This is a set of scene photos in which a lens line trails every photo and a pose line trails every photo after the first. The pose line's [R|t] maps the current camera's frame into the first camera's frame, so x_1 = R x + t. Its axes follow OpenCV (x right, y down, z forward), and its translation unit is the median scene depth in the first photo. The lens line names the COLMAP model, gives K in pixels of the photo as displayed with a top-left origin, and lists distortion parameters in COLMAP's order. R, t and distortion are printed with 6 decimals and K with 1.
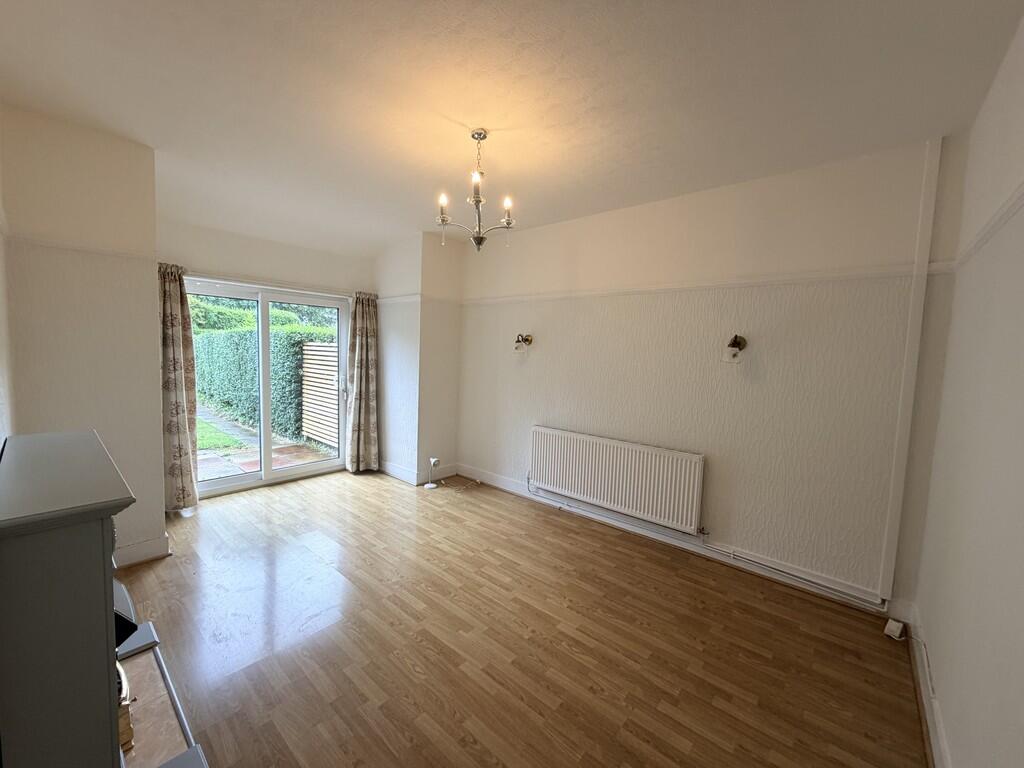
lens RADIAL K [[408.8, 0, 509.7], [0, 408.8, 384.0], [0, 0, 1]] dist [0.000091, -0.000140]
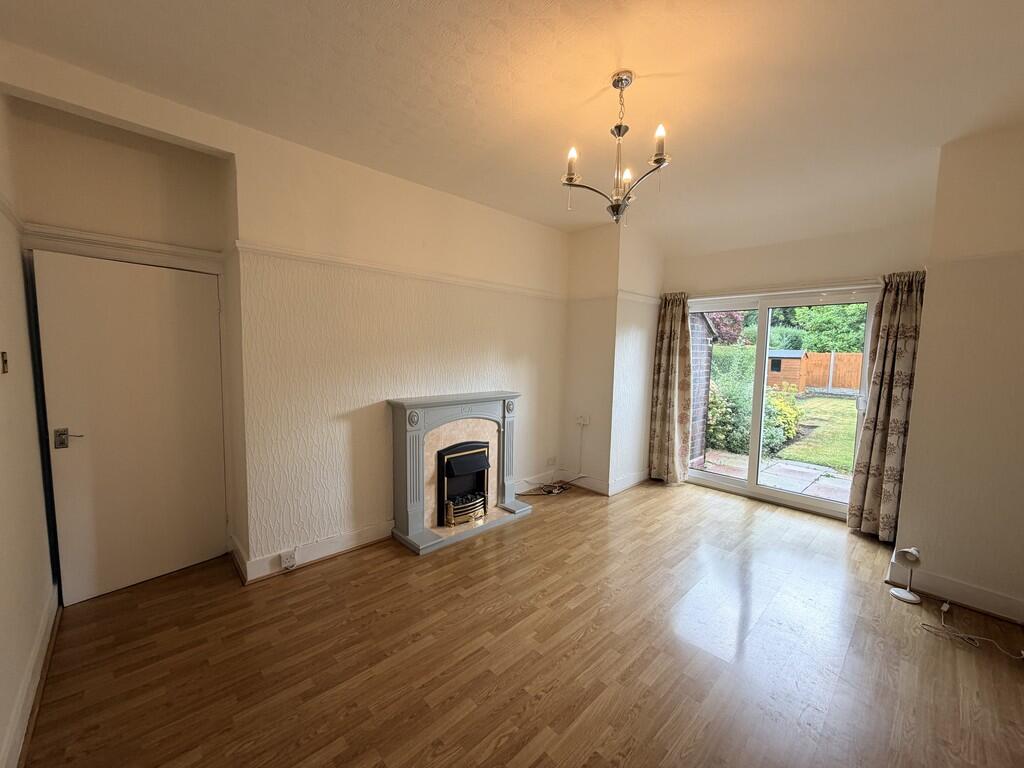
lens RADIAL K [[408.8, 0, 509.7], [0, 408.8, 384.0], [0, 0, 1]] dist [0.000091, -0.000140]
pose [[-0.101104, 0.045286, -0.993845, 0.538216], [-0.101954, 0.993232, 0.055630, -0.021477], [0.989638, 0.106950, -0.095802, 0.629271]]
